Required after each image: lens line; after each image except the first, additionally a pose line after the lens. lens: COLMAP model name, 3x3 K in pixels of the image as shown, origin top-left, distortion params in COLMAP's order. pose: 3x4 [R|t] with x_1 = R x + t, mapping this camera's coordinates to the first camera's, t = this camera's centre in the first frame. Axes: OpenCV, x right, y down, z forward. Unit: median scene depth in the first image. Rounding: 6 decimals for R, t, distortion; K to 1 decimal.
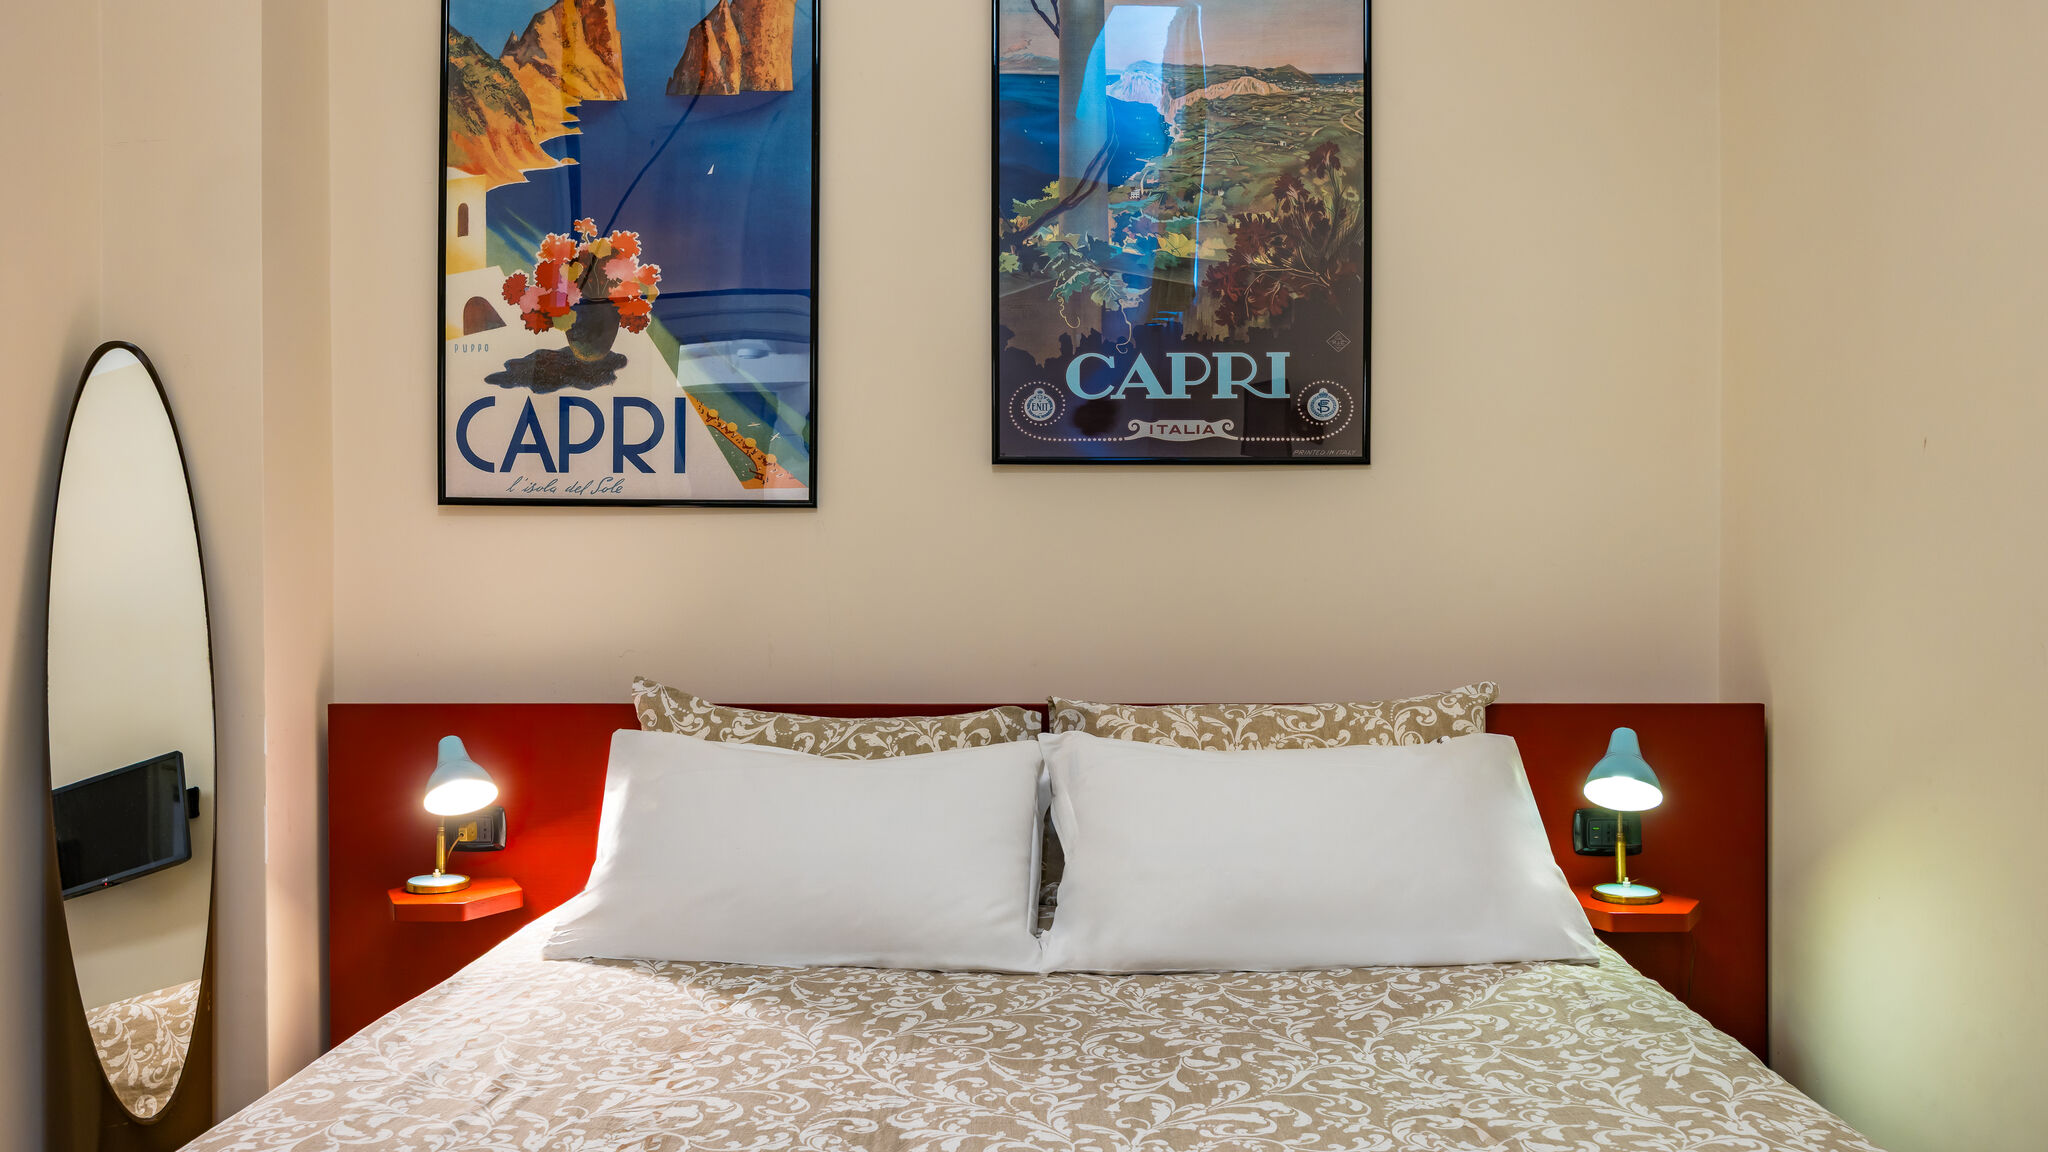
lens RADIAL K [[1571.6, 0, 1023.1], [0, 1571.6, 587.1], [0, 0, 1]] dist [-0.002746, -0.002953]
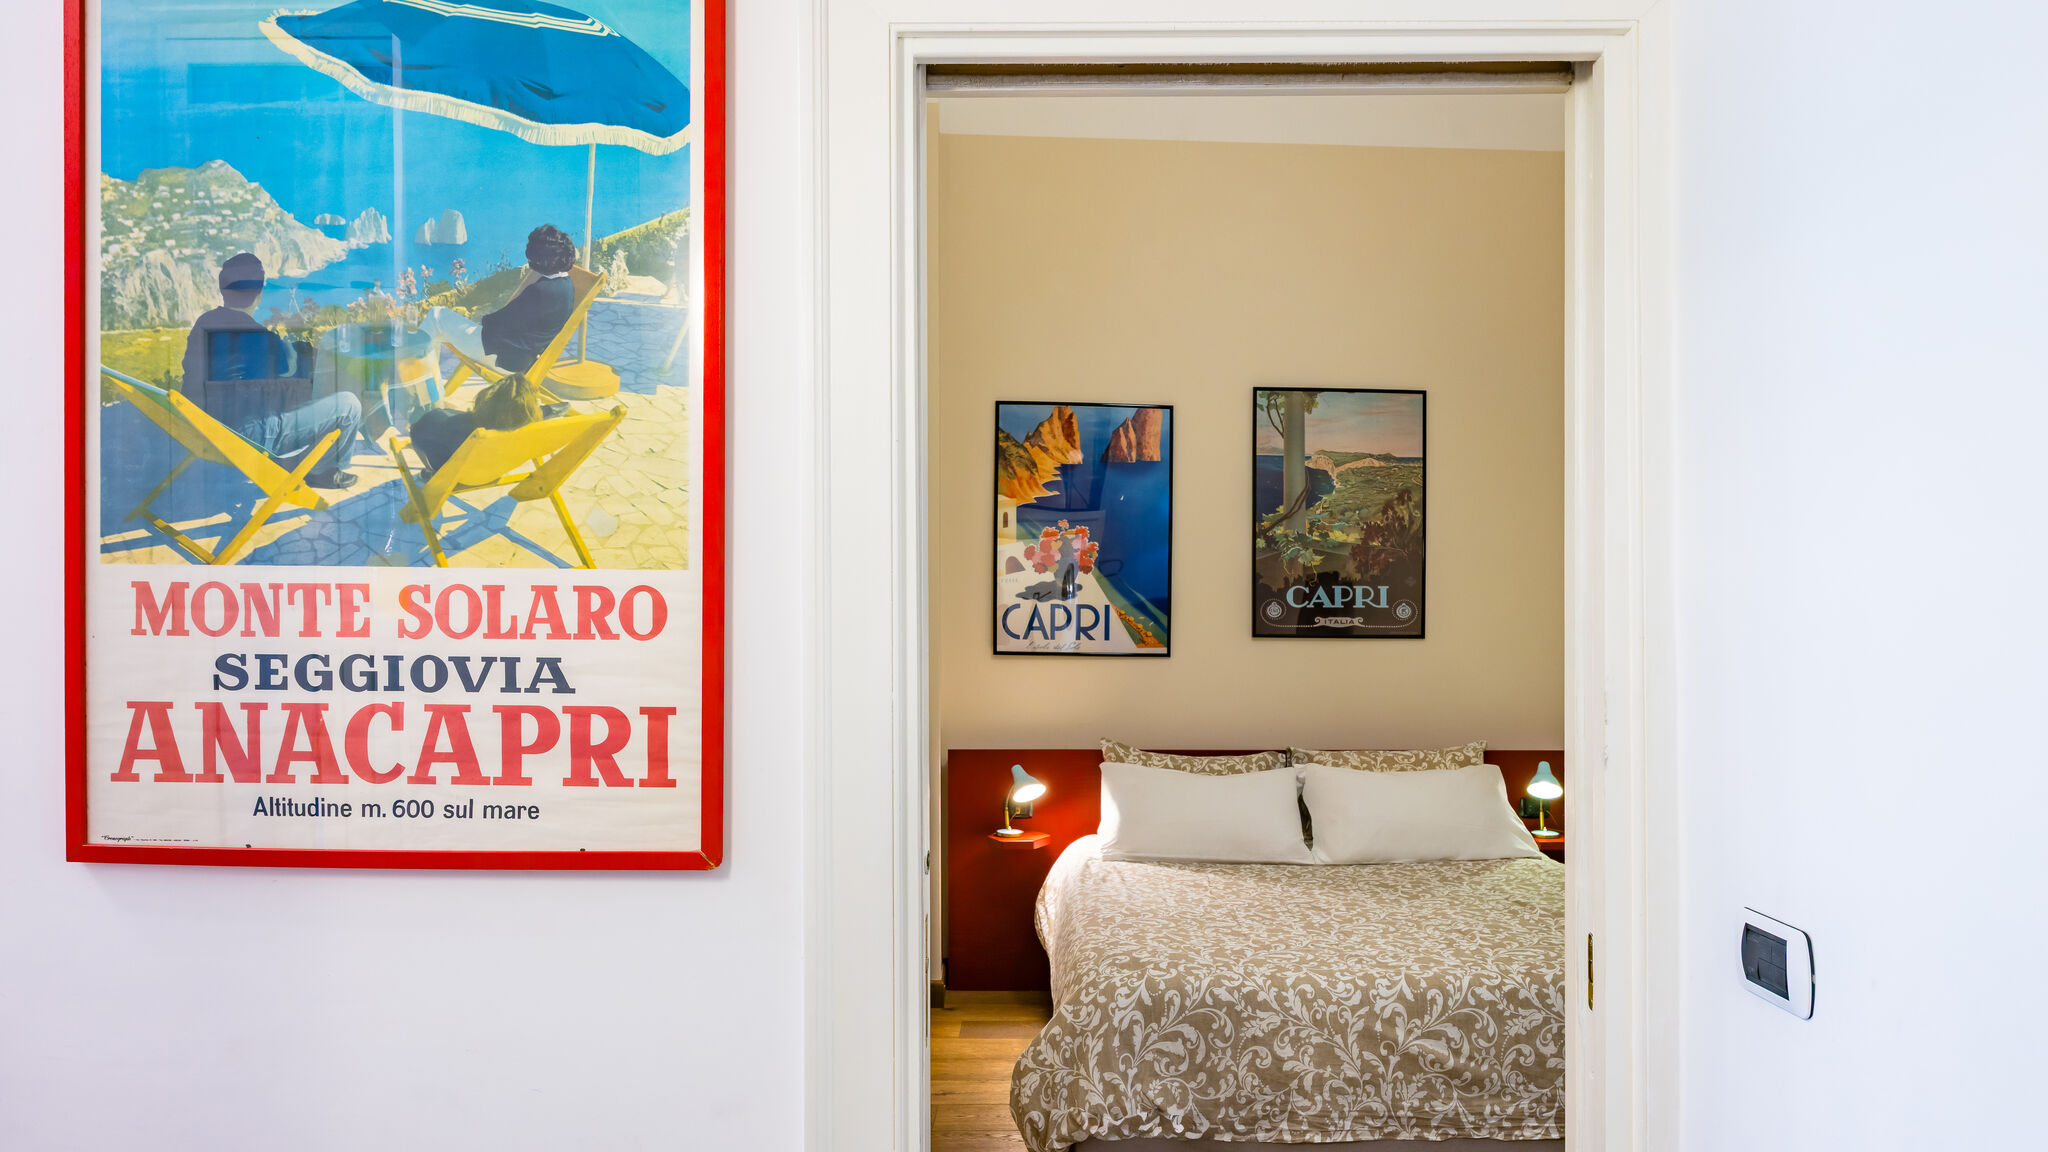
lens RADIAL K [[1165.8, 0, 1074.4], [0, 1165.8, 639.8], [0, 0, 1]] dist [0.004193, 0.000601]
pose [[0.997730, 0.006420, 0.067037, -0.368532], [-0.006899, 0.999952, 0.006921, -0.083990], [-0.066989, -0.007368, 0.997726, -0.572978]]
